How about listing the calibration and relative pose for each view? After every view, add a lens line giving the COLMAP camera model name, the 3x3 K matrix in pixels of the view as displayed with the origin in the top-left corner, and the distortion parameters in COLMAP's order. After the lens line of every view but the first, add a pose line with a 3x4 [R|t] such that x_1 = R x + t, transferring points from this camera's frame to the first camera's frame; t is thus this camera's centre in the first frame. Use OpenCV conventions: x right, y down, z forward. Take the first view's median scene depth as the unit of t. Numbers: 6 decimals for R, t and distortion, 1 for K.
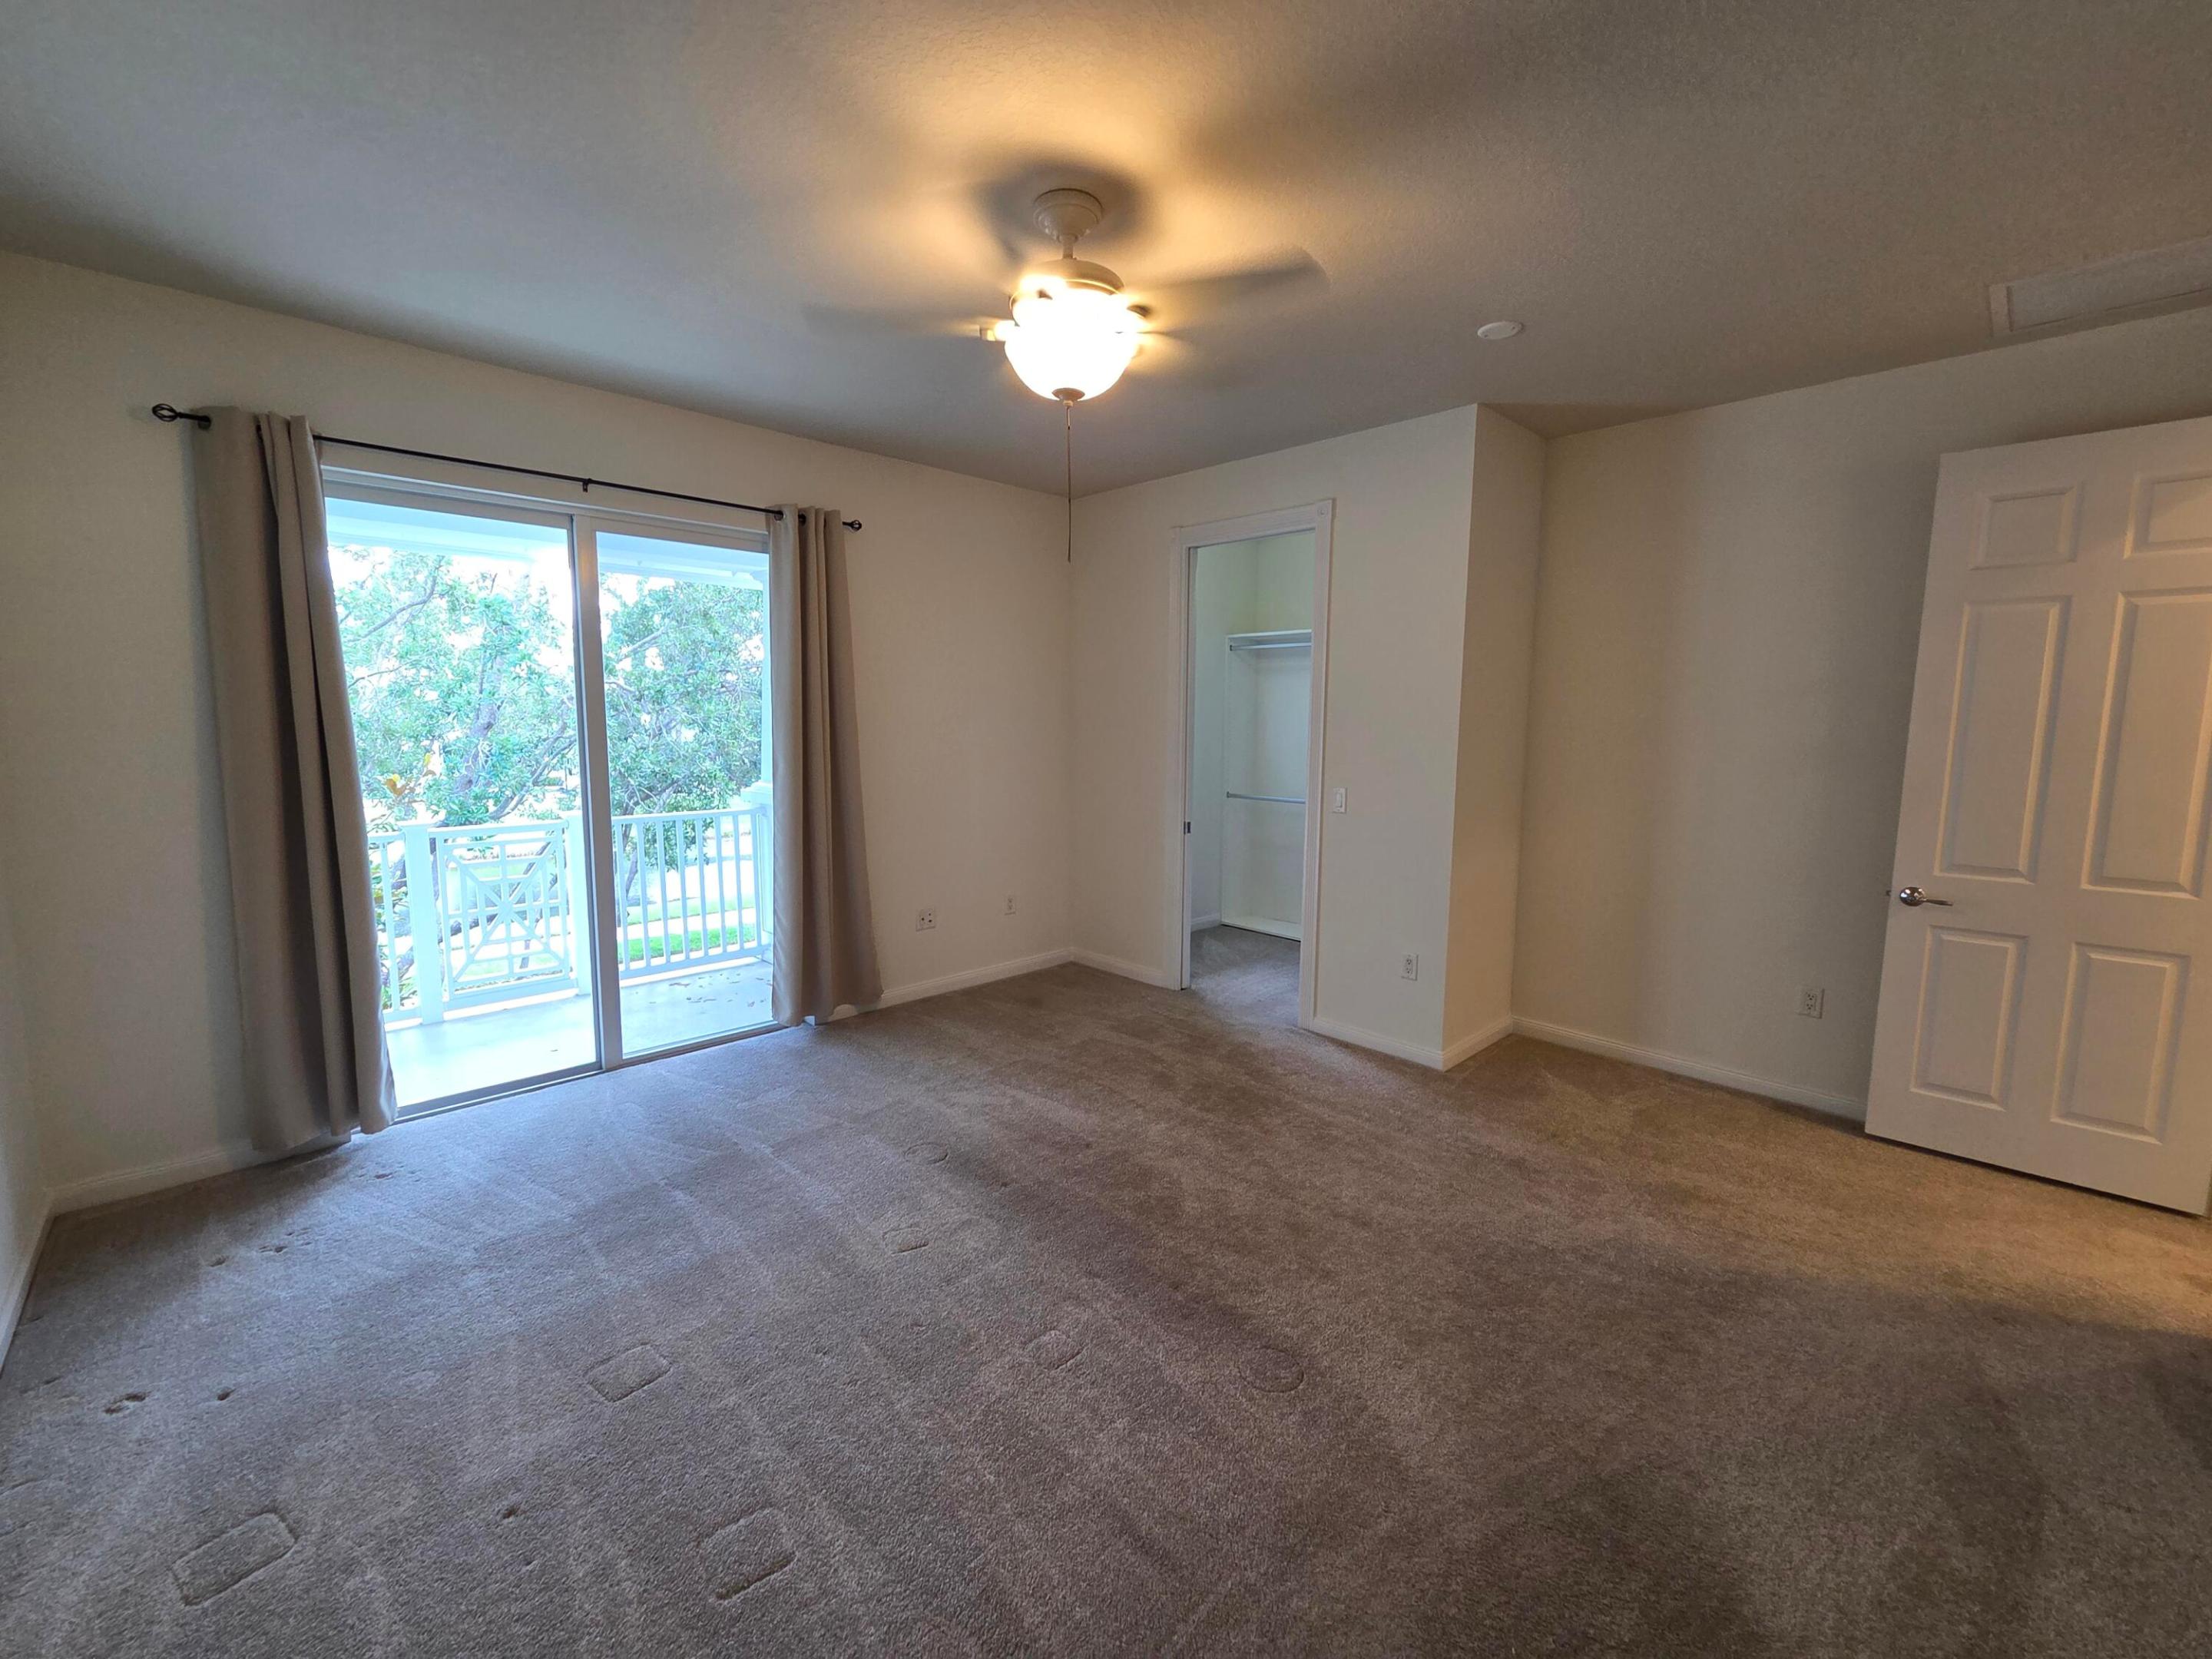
lens RADIAL K [[908.7, 0, 1104.7], [0, 908.7, 817.9], [0, 0, 1]] dist [-0.003274, -0.000206]
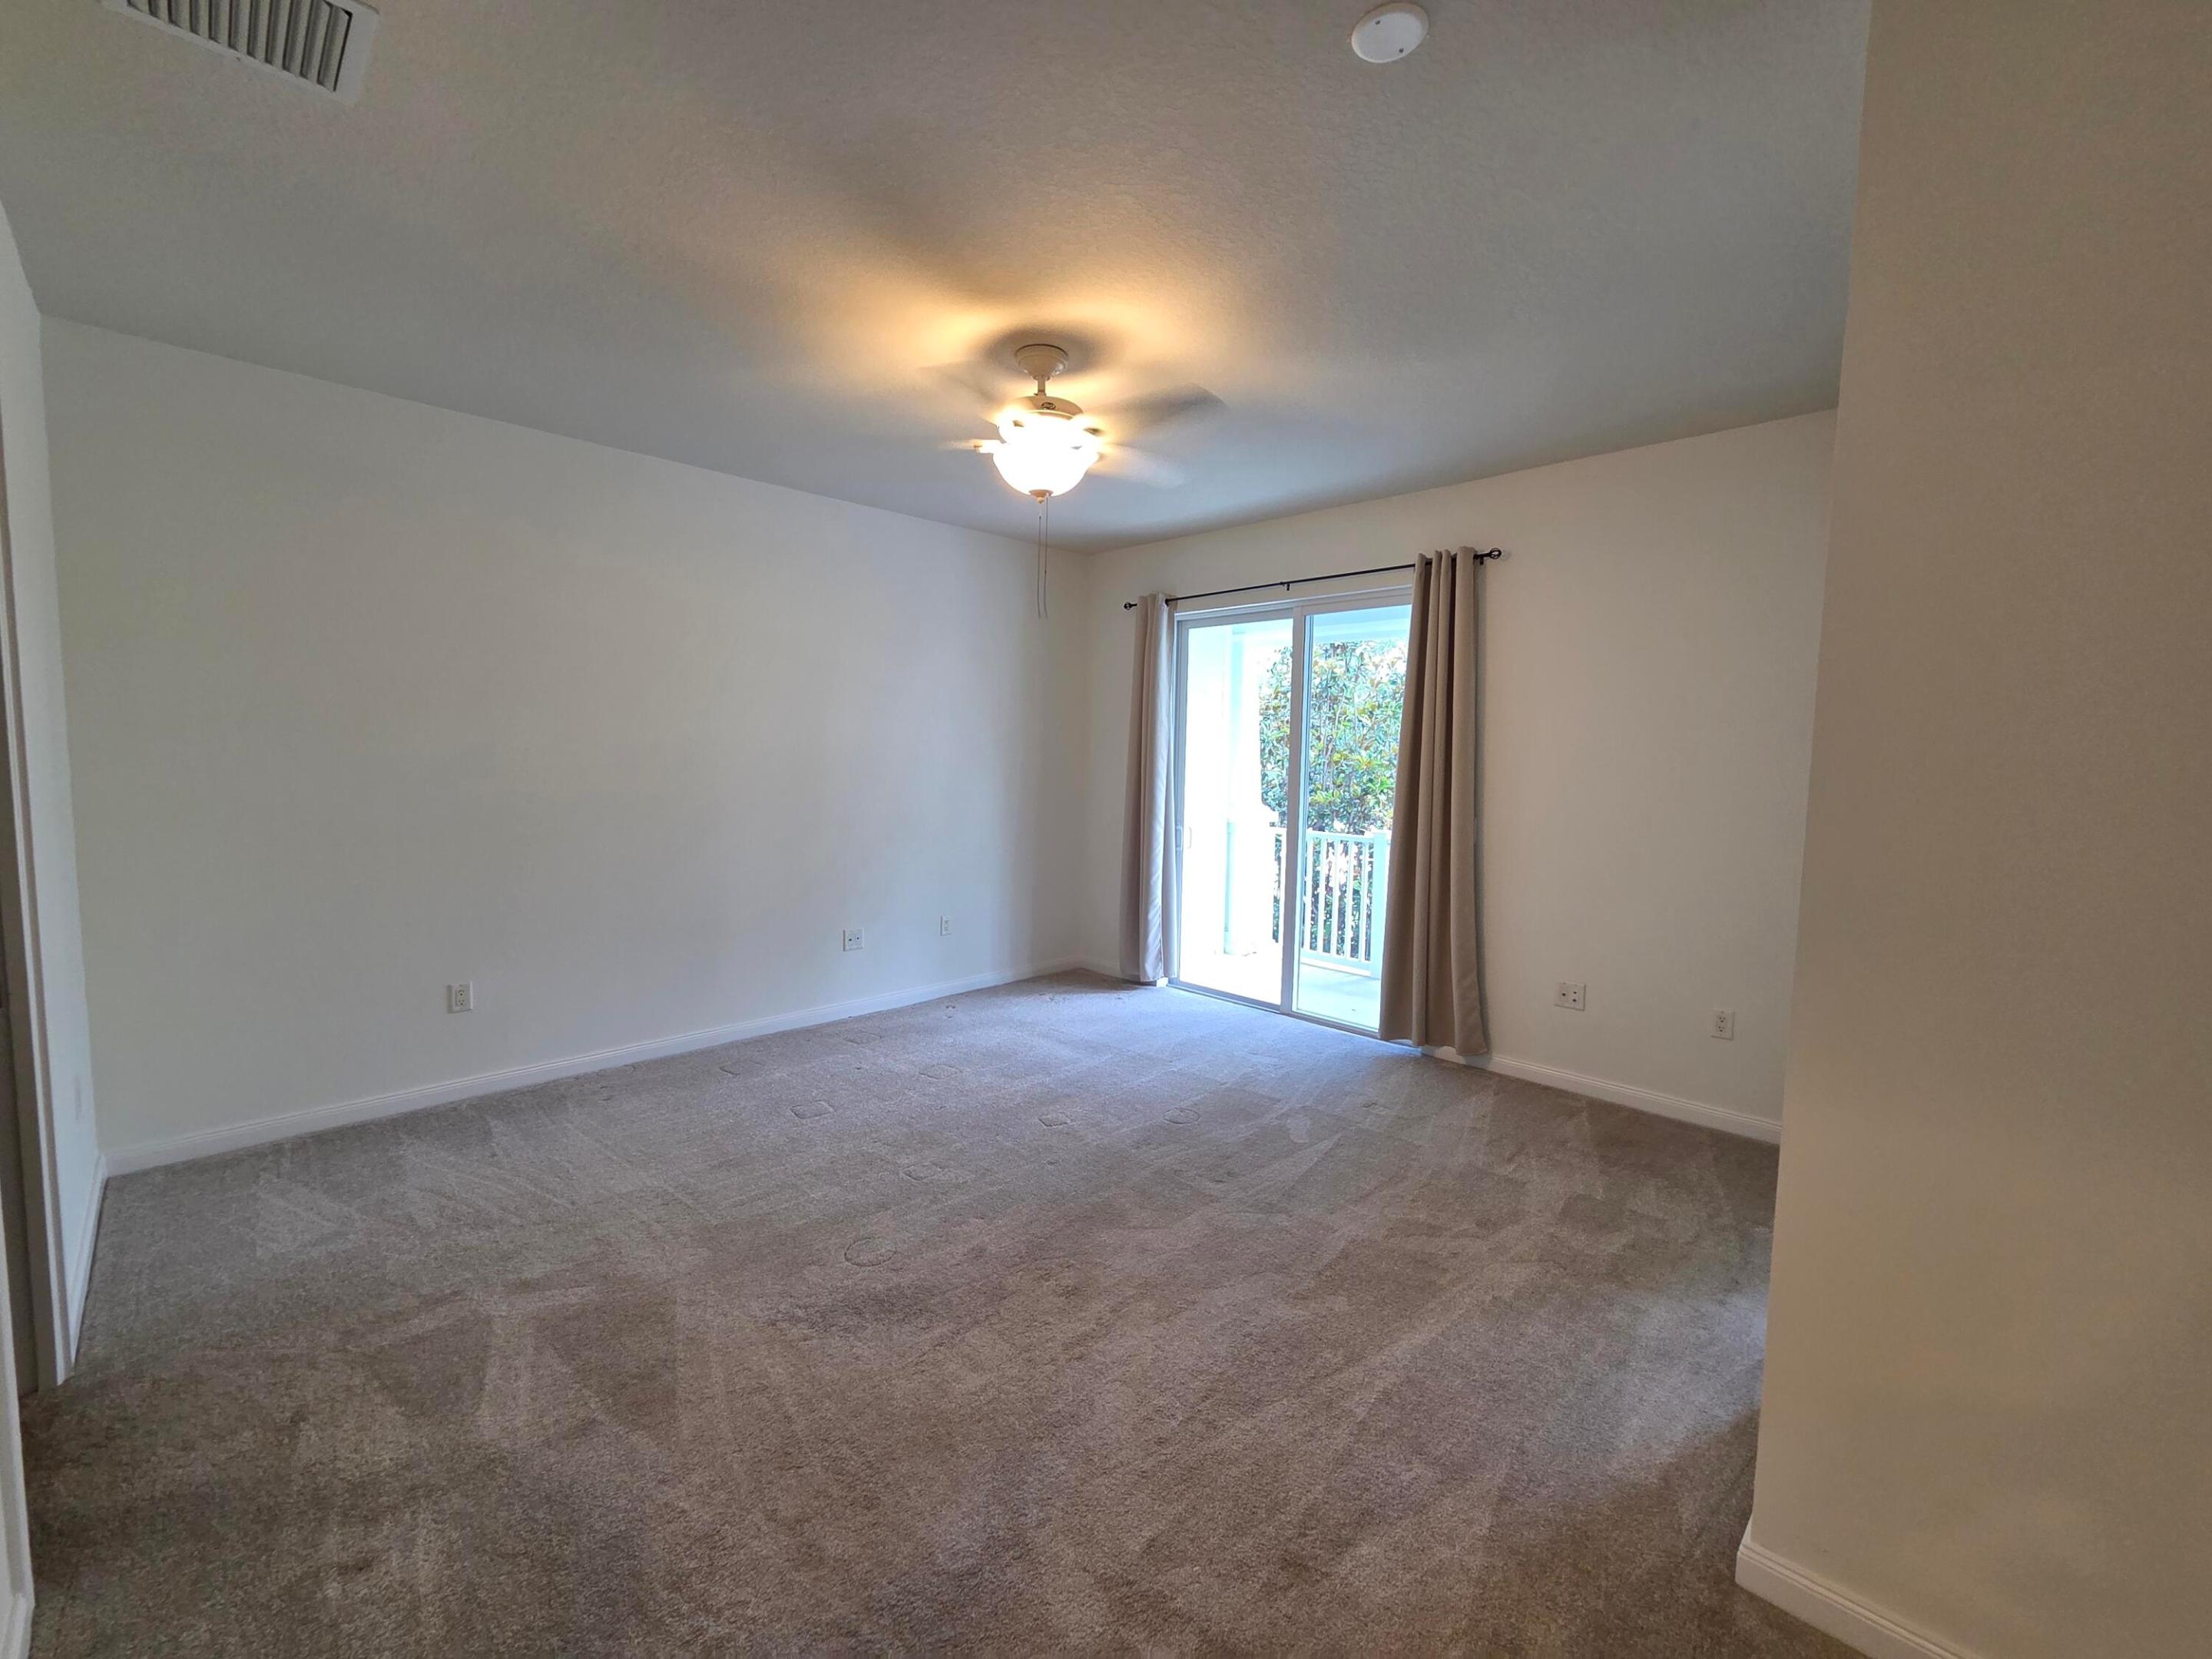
lens RADIAL K [[908.7, 0, 1103.1], [0, 908.7, 829.3], [0, 0, 1]] dist [-0.003274, -0.000206]
pose [[0.020304, 0.077178, -0.996811, 0.776424], [-0.130846, 0.988646, 0.073880, -0.058584], [0.991195, 0.128929, 0.030172, 0.668349]]
